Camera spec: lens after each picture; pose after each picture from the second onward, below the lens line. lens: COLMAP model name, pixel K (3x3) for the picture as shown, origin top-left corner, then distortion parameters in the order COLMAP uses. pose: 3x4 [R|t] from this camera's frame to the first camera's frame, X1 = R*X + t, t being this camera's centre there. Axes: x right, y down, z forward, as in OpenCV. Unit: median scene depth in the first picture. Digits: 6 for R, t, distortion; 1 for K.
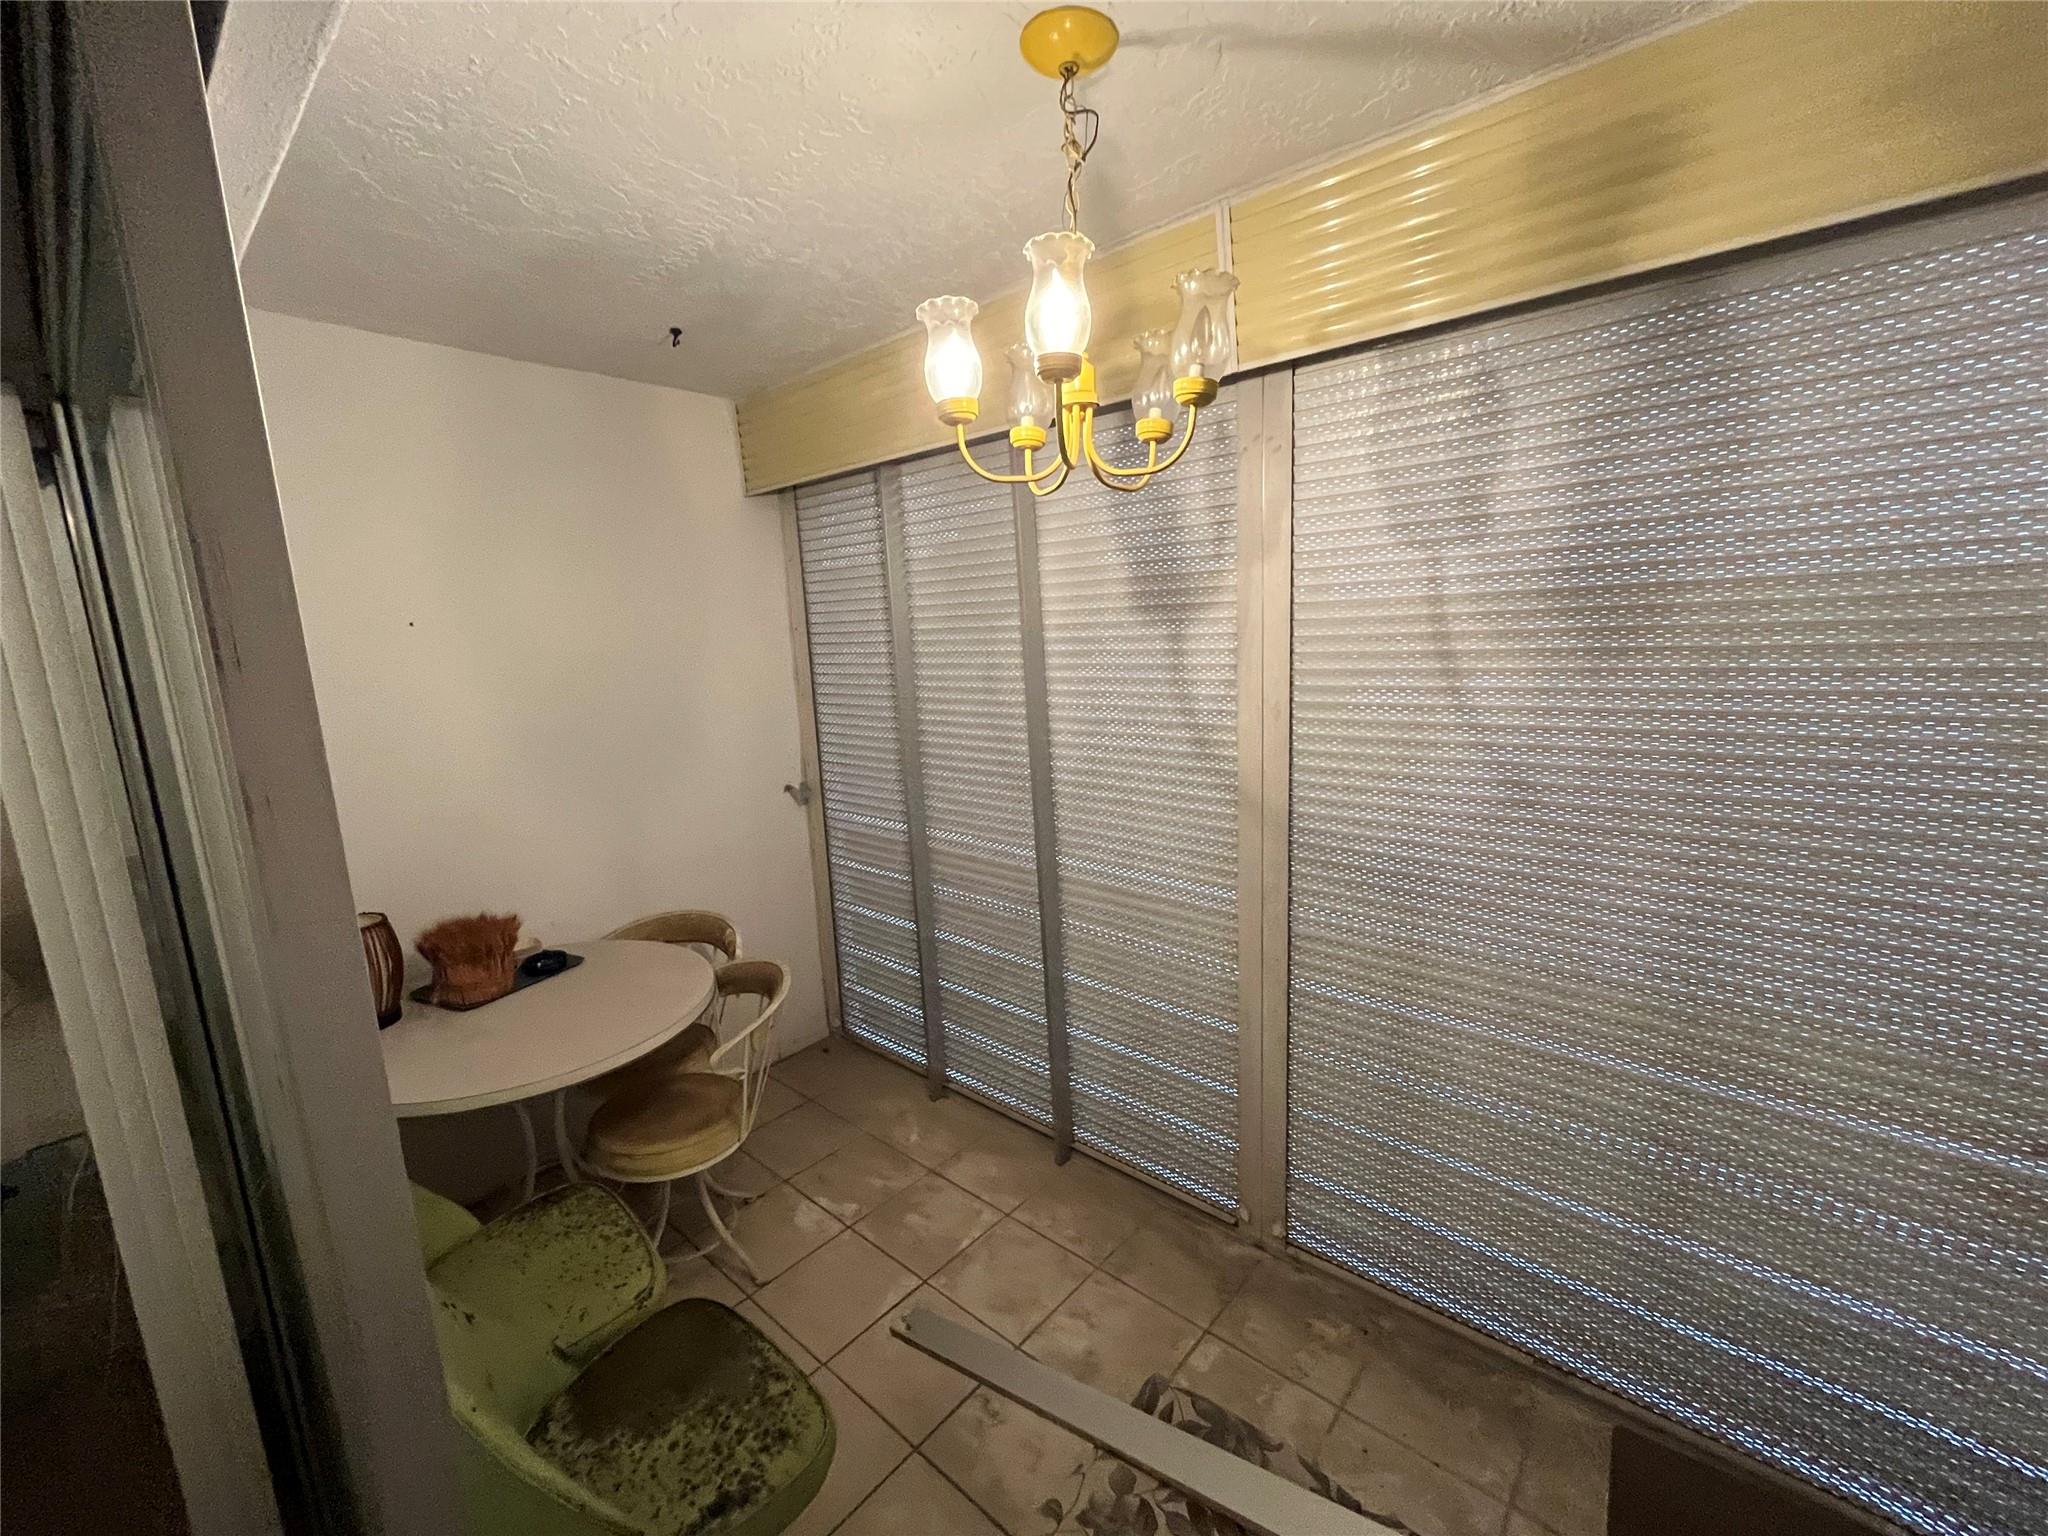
lens RADIAL K [[839.2, 0, 1015.0], [0, 839.2, 766.8], [0, 0, 1]] dist [-0.002147, 0.000155]
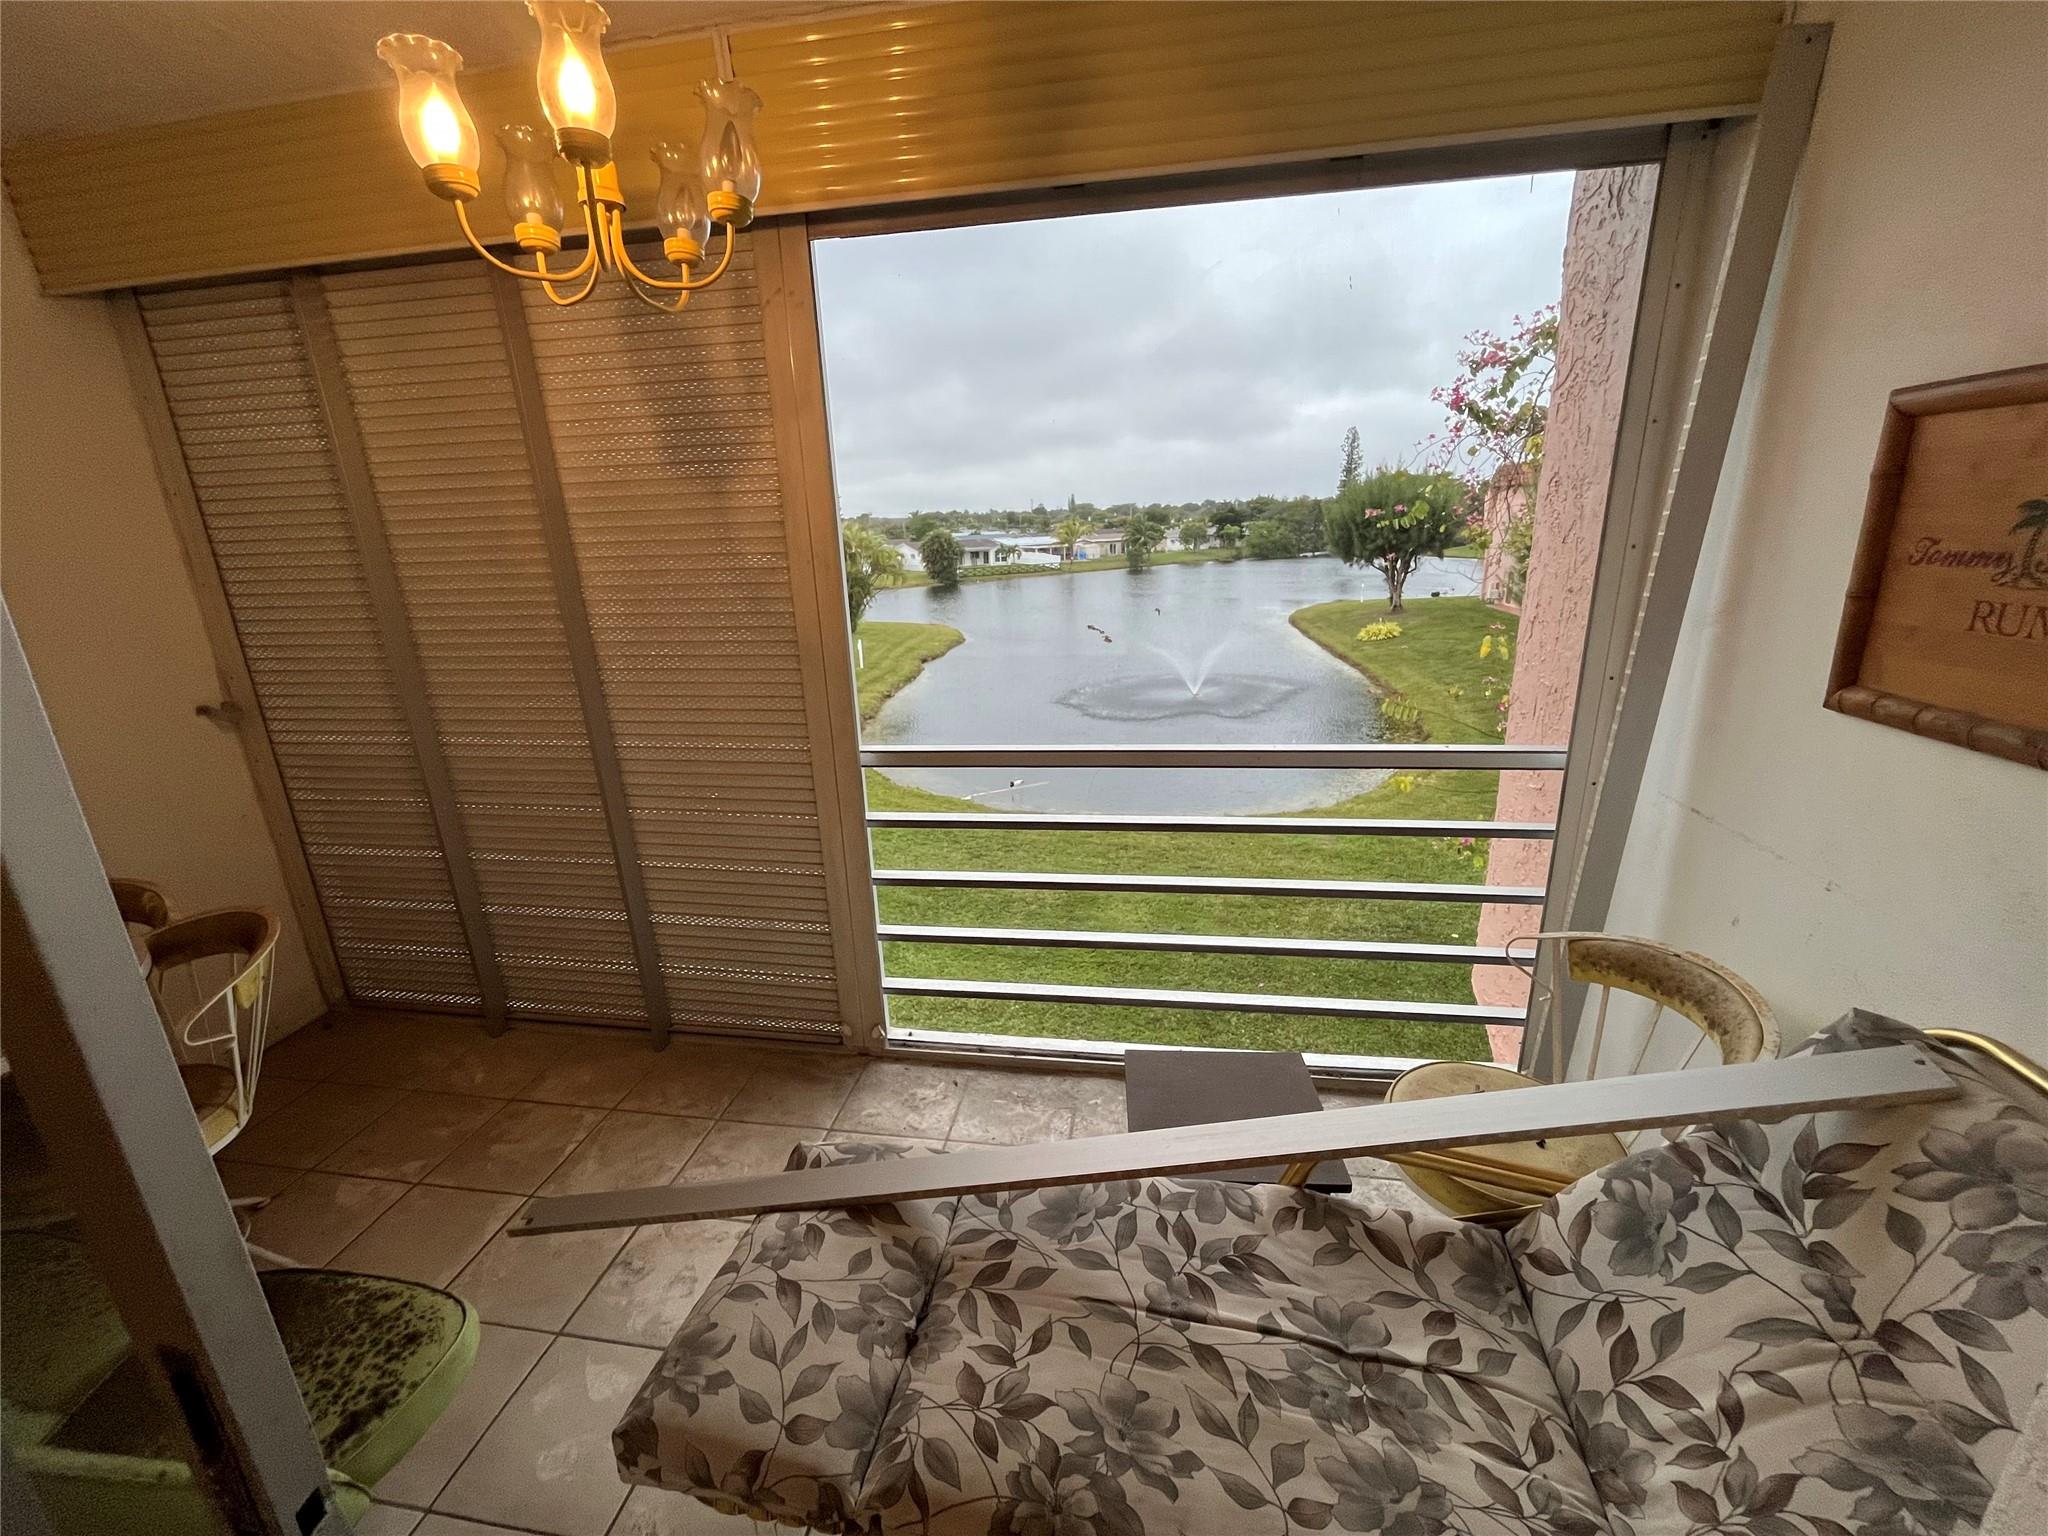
lens RADIAL K [[839.2, 0, 1019.4], [0, 839.2, 763.3], [0, 0, 1]] dist [-0.002147, 0.000155]
pose [[0.849063, -0.135942, 0.510501, -0.066896], [0.087614, 0.989178, 0.117689, 0.088643], [-0.520975, -0.055198, 0.851785, -0.063200]]
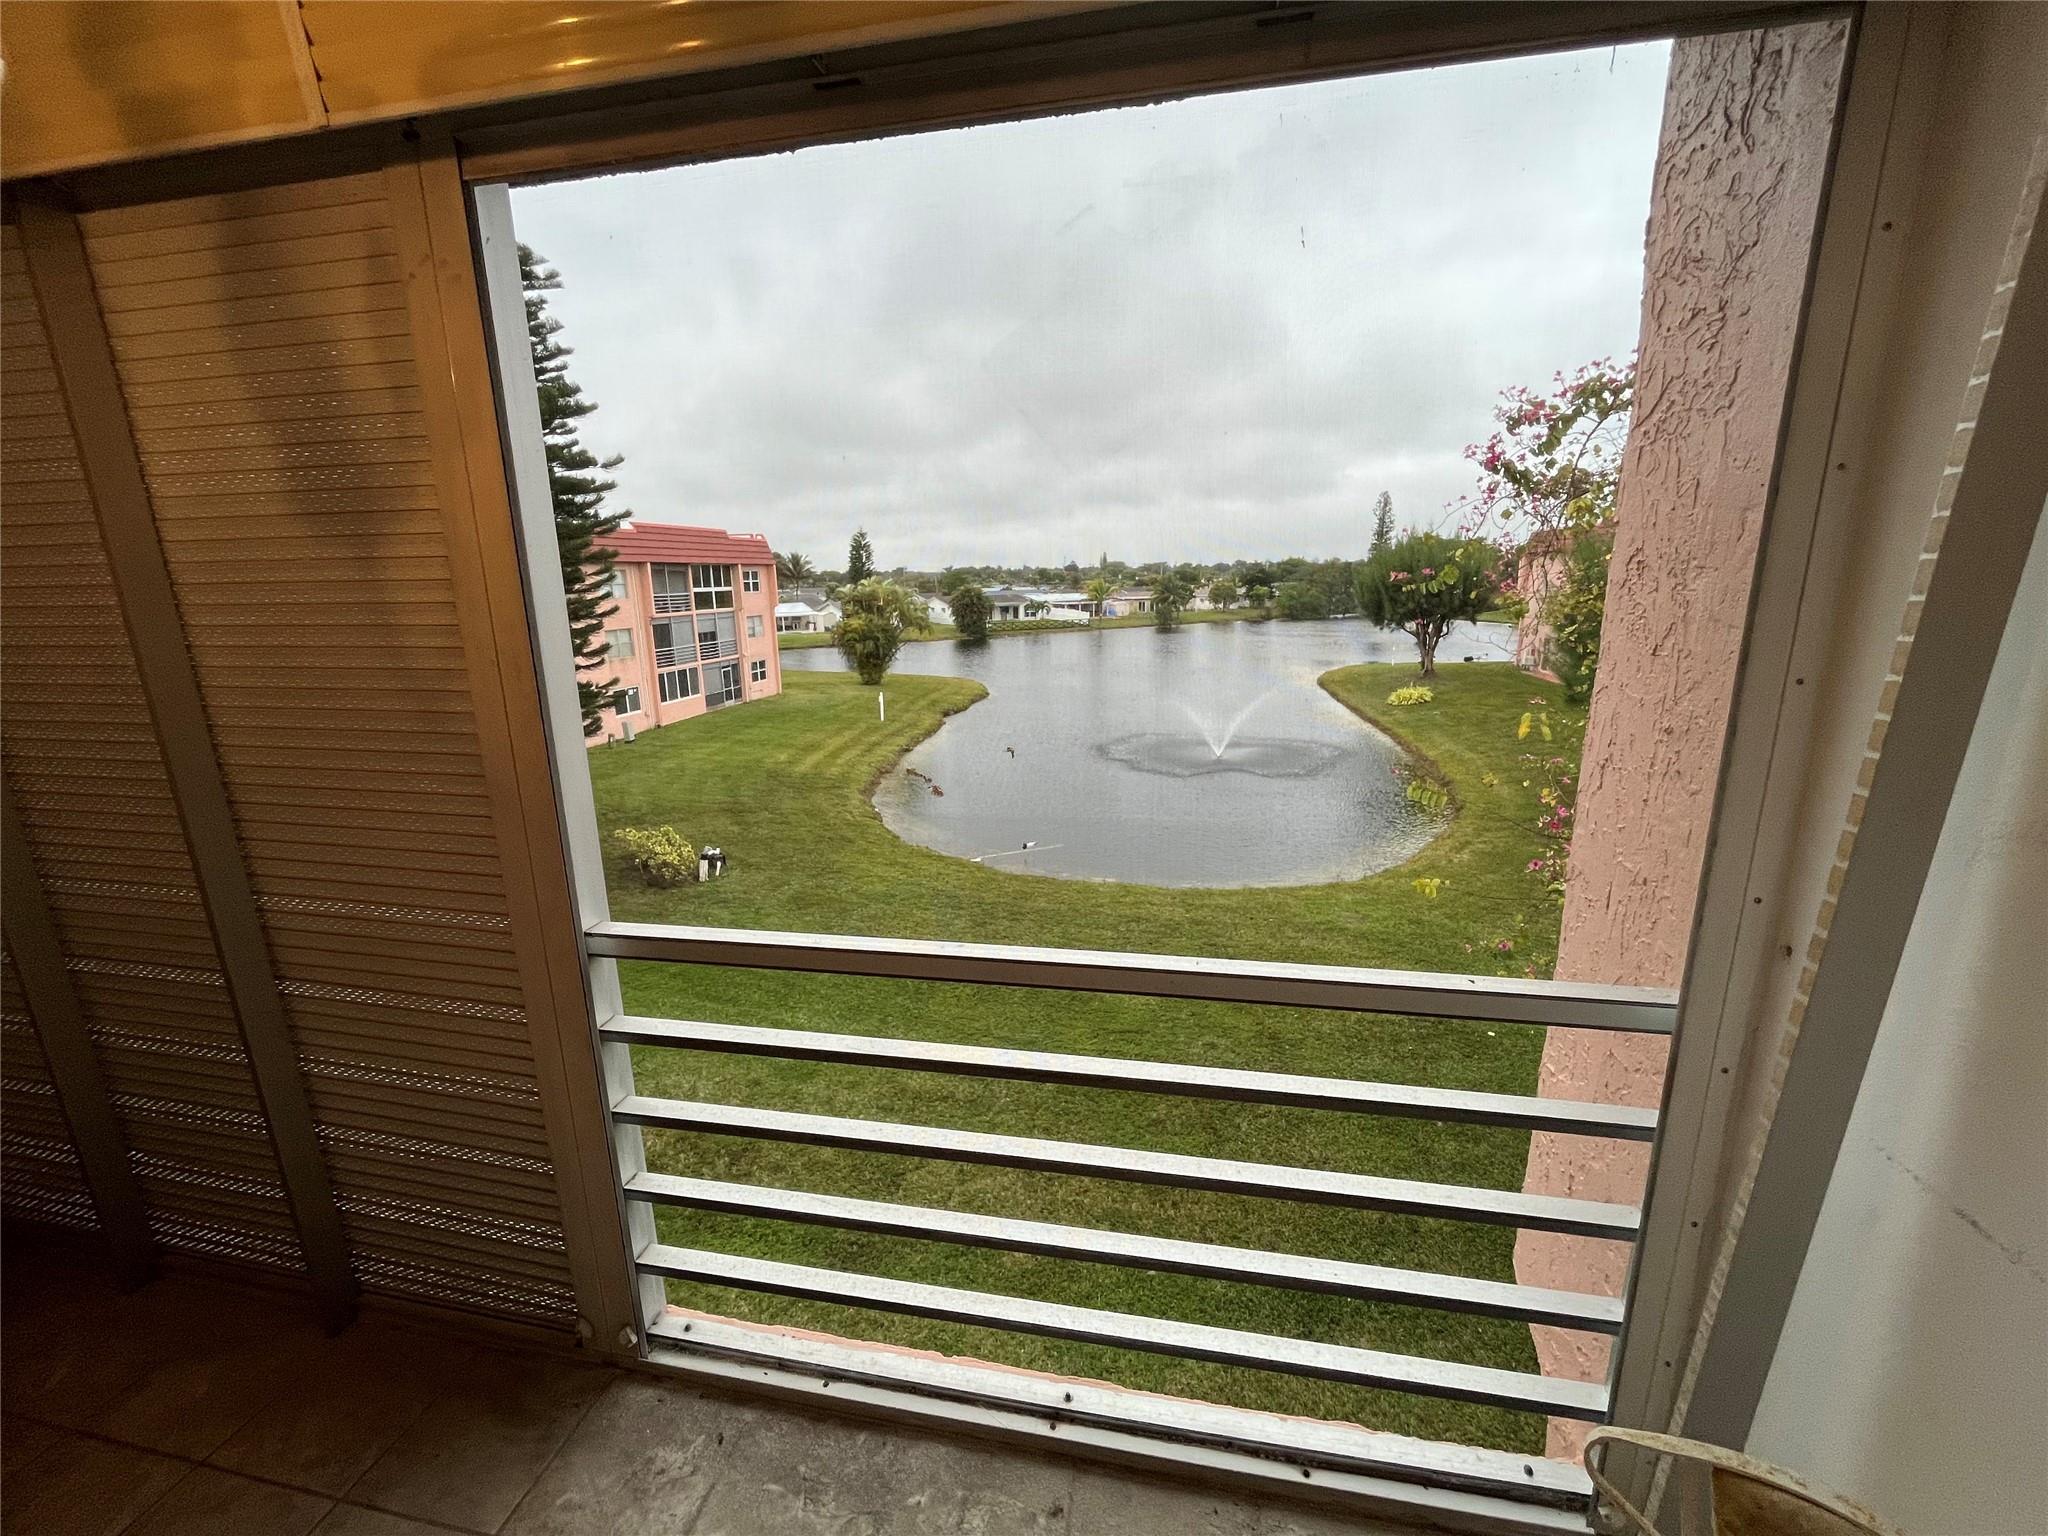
lens RADIAL K [[839.2, 0, 1017.7], [0, 839.2, 765.2], [0, 0, 1]] dist [-0.002147, 0.000155]
pose [[0.868895, -0.083022, 0.487985, 0.359361], [0.064342, 0.996413, 0.054957, 0.004917], [-0.490798, -0.016354, 0.871120, 0.187568]]
